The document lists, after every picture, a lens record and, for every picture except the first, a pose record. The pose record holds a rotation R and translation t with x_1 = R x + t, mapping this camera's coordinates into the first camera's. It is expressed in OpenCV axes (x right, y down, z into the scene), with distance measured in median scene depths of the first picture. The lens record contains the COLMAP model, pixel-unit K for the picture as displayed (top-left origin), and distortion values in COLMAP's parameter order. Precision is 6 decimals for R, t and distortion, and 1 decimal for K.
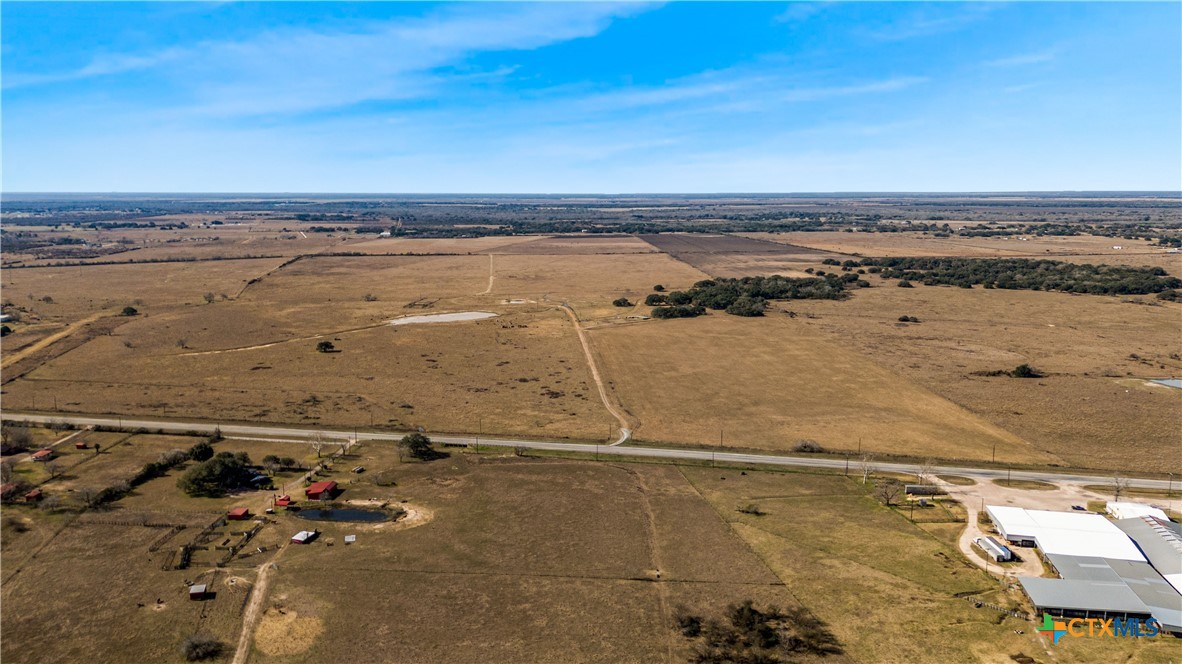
lens RADIAL K [[859.4, 0, 576.7], [0, 859.4, 334.6], [0, 0, 1]] dist [0.083737, -0.081322]
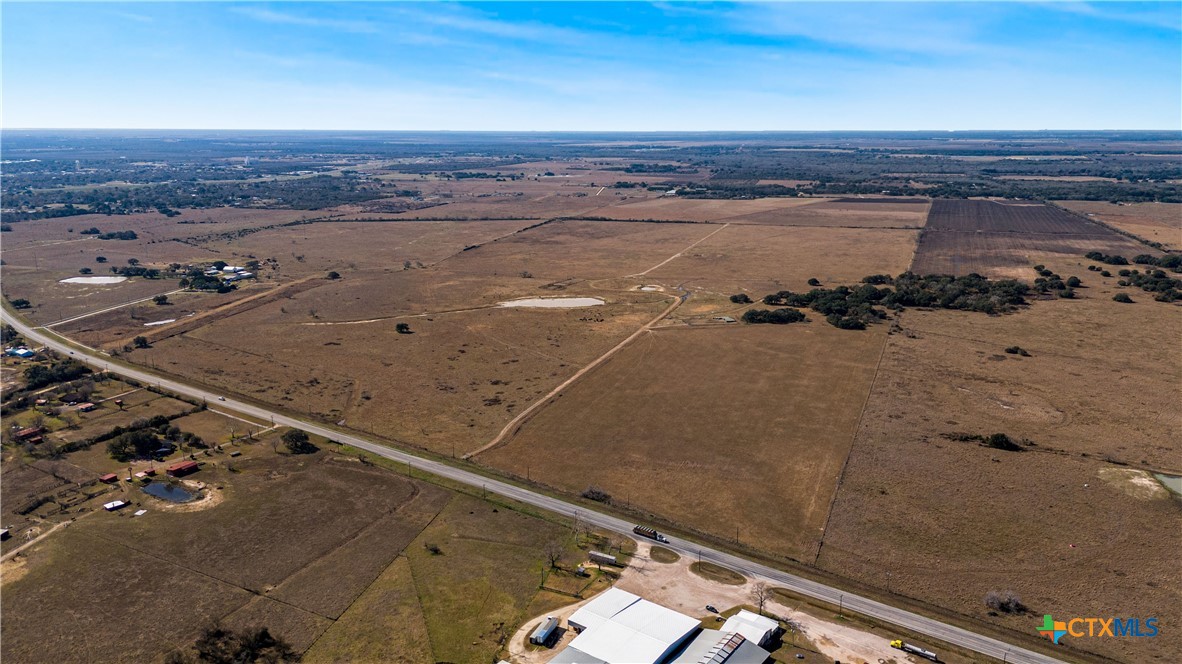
lens RADIAL K [[859.4, 0, 576.7], [0, 859.4, 334.6], [0, 0, 1]] dist [0.083737, -0.081322]
pose [[0.909422, 0.098336, -0.404080, 0.309720], [-0.070898, 0.994078, 0.082355, -0.069803], [0.409786, -0.046247, 0.911009, 0.022829]]
